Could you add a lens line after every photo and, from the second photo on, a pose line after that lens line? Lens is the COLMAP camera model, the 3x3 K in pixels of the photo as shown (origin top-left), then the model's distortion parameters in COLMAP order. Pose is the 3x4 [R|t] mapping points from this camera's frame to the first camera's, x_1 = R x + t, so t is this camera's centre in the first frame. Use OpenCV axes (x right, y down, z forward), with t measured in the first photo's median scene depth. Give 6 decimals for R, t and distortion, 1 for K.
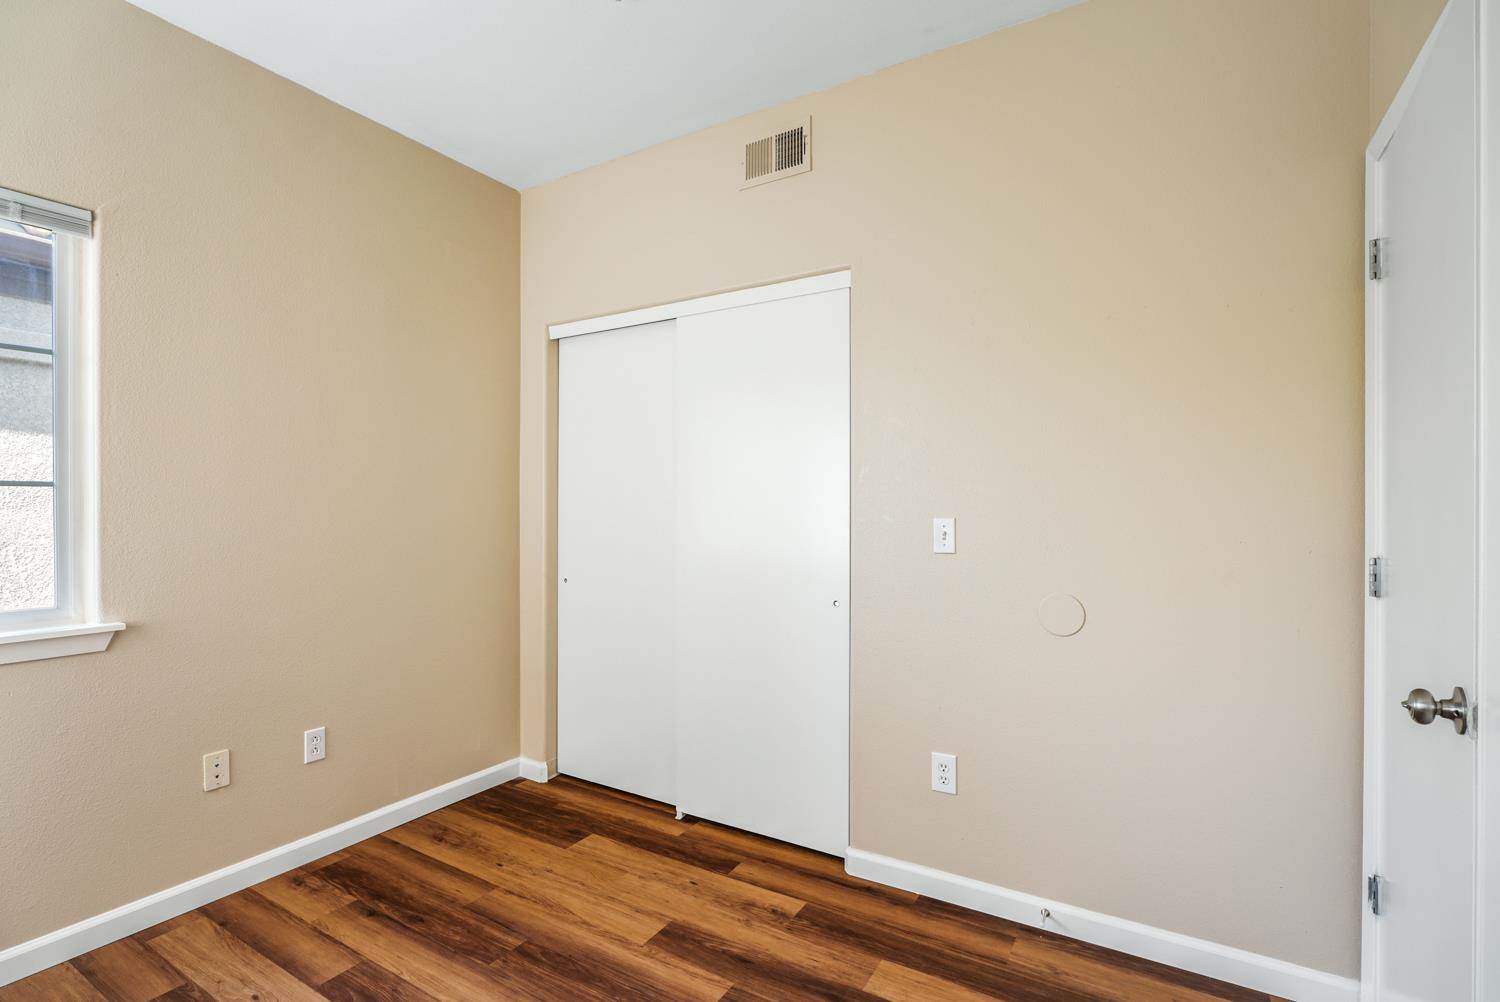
lens RADIAL K [[708.9, 0, 745.4], [0, 708.9, 507.1], [0, 0, 1]] dist [-0.004823, -0.000724]
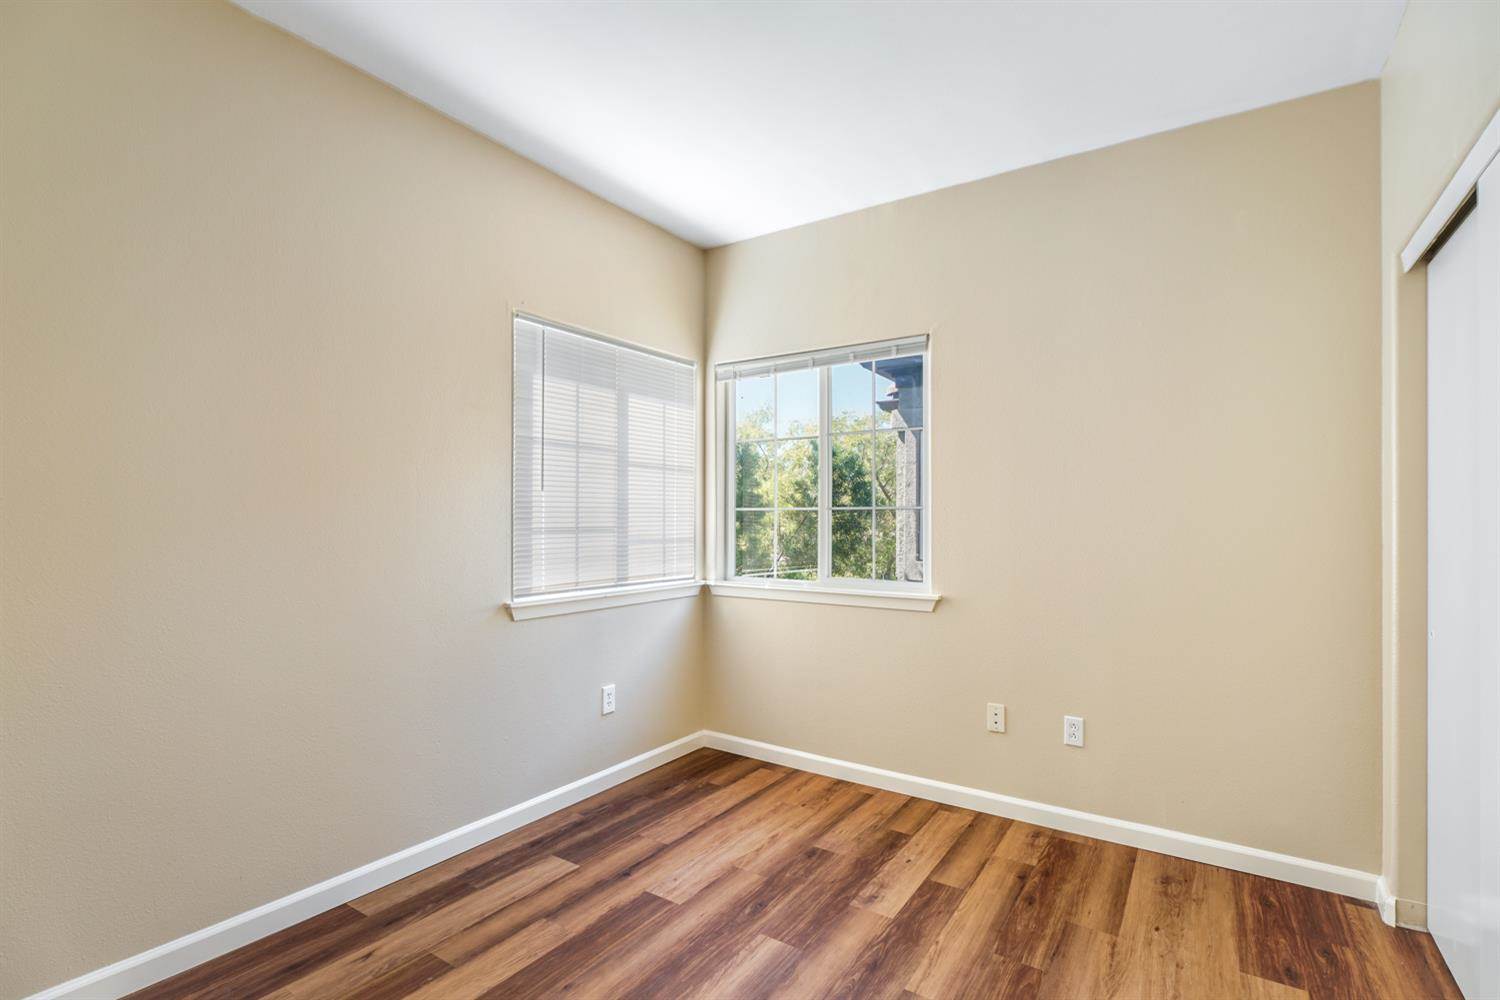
lens RADIAL K [[708.9, 0, 733.1], [0, 708.9, 518.8], [0, 0, 1]] dist [-0.004823, -0.000724]
pose [[-0.053583, -0.007835, -0.998533, 0.609405], [-0.010169, 0.999922, -0.007300, 0.012706], [0.998512, 0.009763, -0.053659, 0.570762]]
